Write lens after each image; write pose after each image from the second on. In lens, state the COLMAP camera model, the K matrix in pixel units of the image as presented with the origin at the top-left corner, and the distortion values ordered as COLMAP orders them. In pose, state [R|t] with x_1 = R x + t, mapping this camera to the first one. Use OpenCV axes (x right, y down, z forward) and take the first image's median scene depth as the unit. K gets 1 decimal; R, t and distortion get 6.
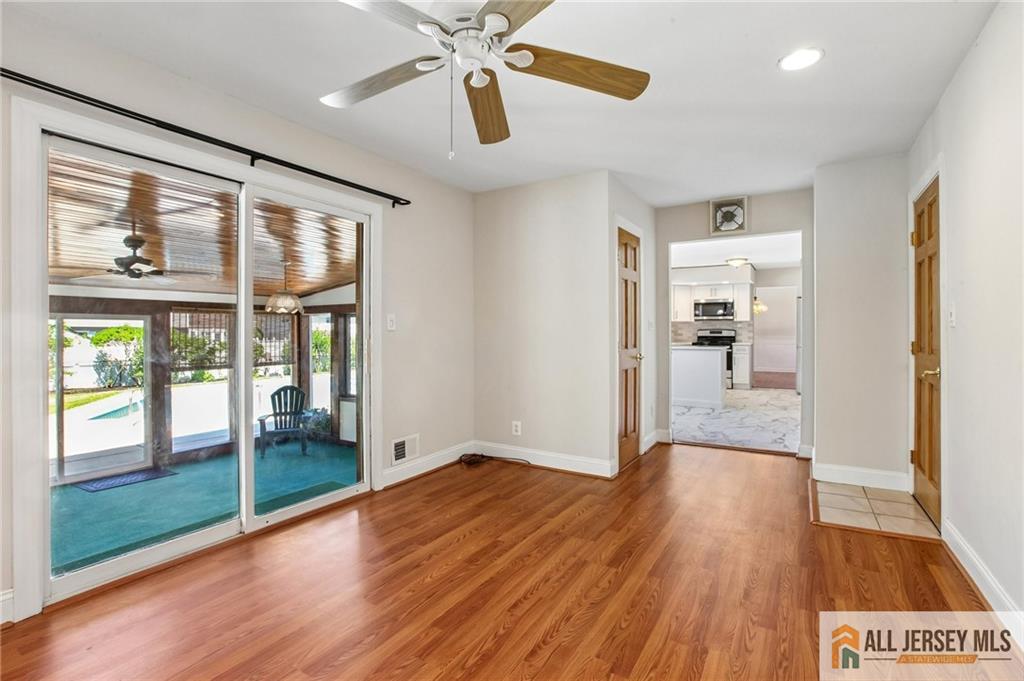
lens RADIAL K [[472.4, 0, 507.3], [0, 472.4, 337.2], [0, 0, 1]] dist [-0.037153, 0.012456]
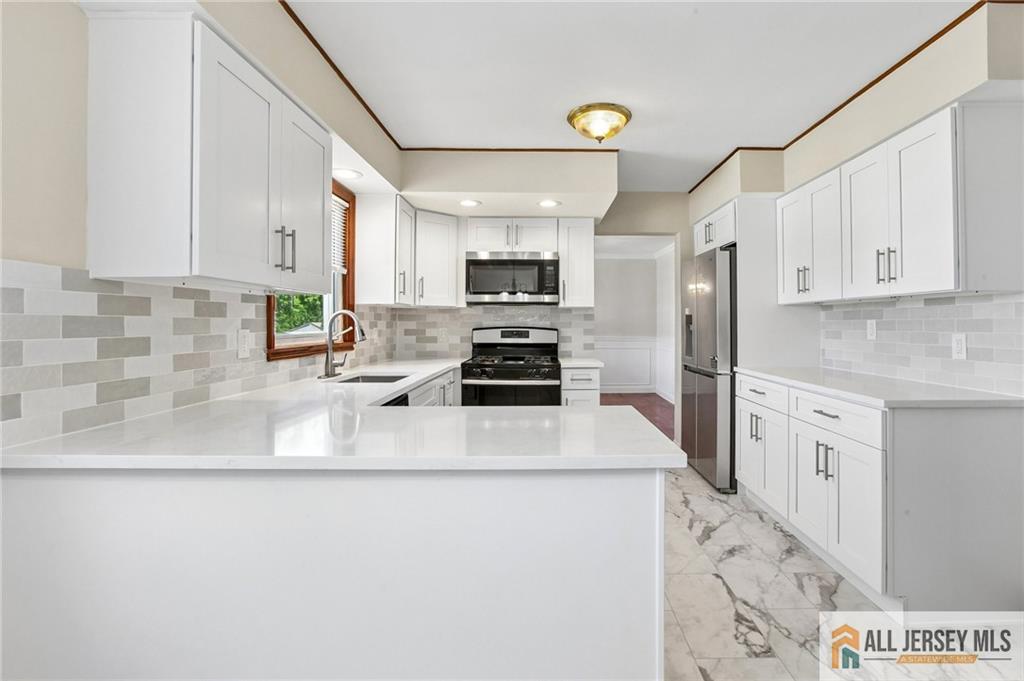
lens RADIAL K [[496.8, 0, 541.8], [0, 496.8, 320.4], [0, 0, 1]] dist [-0.000952, 0.000354]
pose [[0.846926, 0.006945, 0.531666, 0.605266], [0.003704, 0.999813, -0.018961, -0.037019], [-0.531698, 0.018028, 0.846742, 1.611142]]
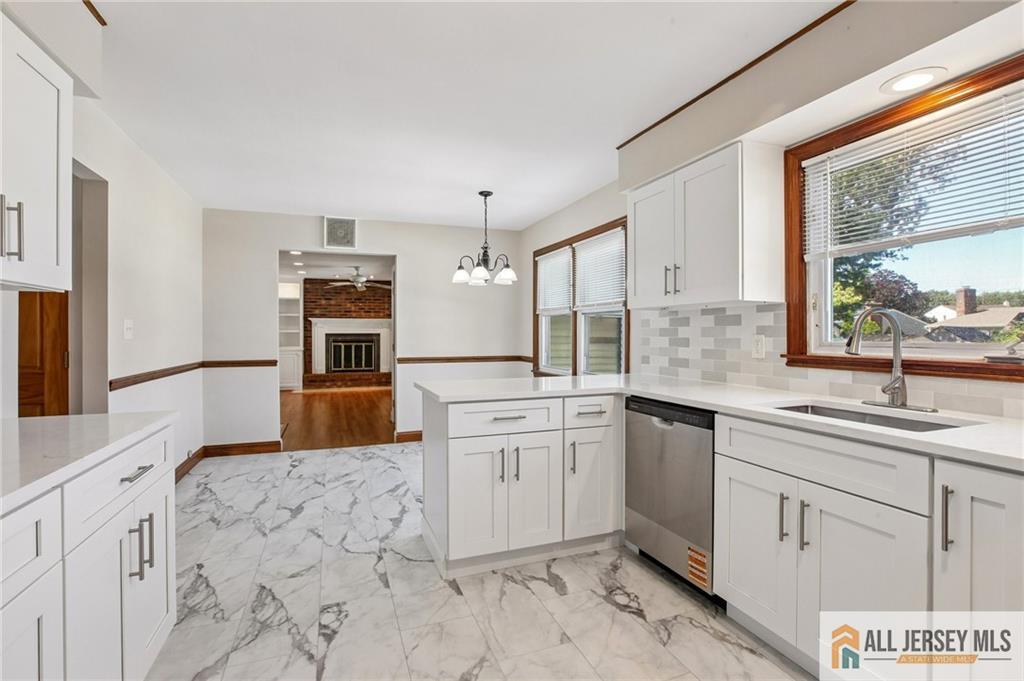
lens RADIAL K [[472.4, 0, 507.3], [0, 472.4, 337.2], [0, 0, 1]] dist [-0.037153, 0.012456]
pose [[-0.607364, 0.010813, -0.794350, 1.343443], [-0.004308, 0.999848, 0.016904, -0.044676], [0.794412, 0.013689, -0.607225, 2.393371]]
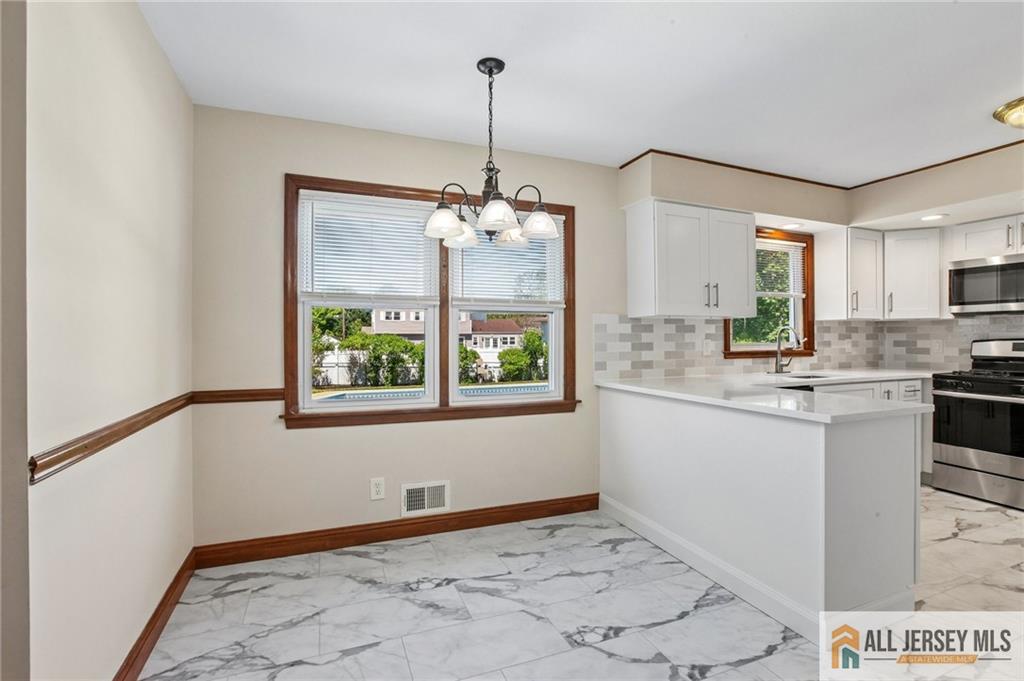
lens RADIAL K [[472.4, 0, 507.3], [0, 472.4, 337.2], [0, 0, 1]] dist [-0.037153, 0.012456]
pose [[0.808882, -0.000095, -0.587971, 0.851995], [-0.006160, 0.999944, -0.008637, -0.032358], [0.587939, 0.010608, 0.808836, 1.262830]]
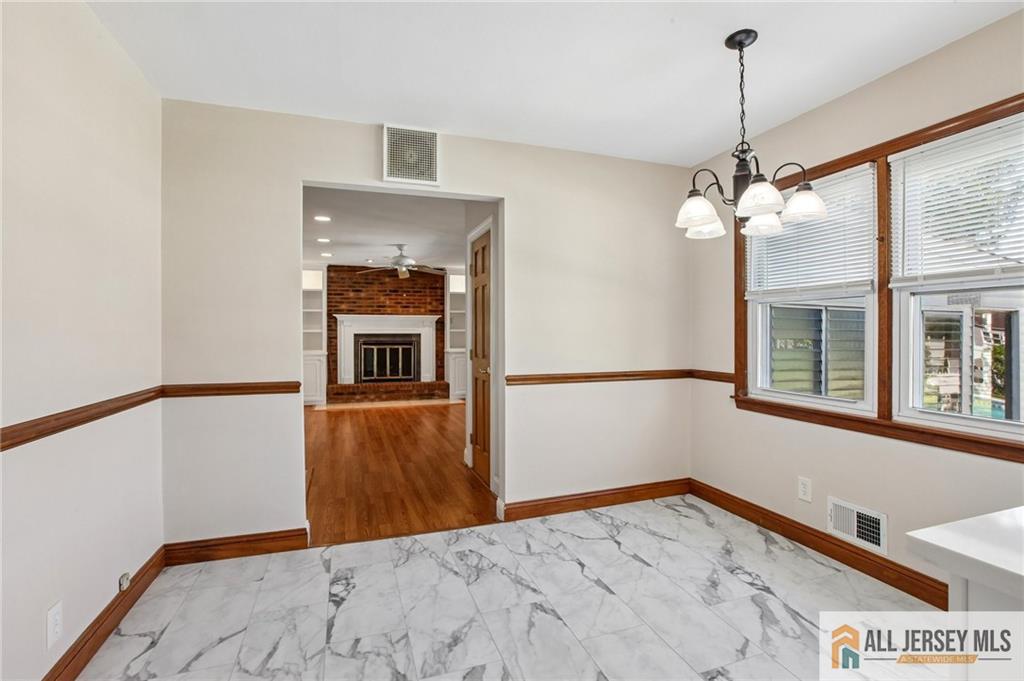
lens RADIAL K [[472.4, 0, 507.3], [0, 472.4, 337.2], [0, 0, 1]] dist [-0.037153, 0.012456]
pose [[-0.627612, 0.010458, -0.778456, 1.068801], [-0.003581, 0.999860, 0.016319, -0.037370], [0.778518, 0.013030, -0.627487, 1.814963]]
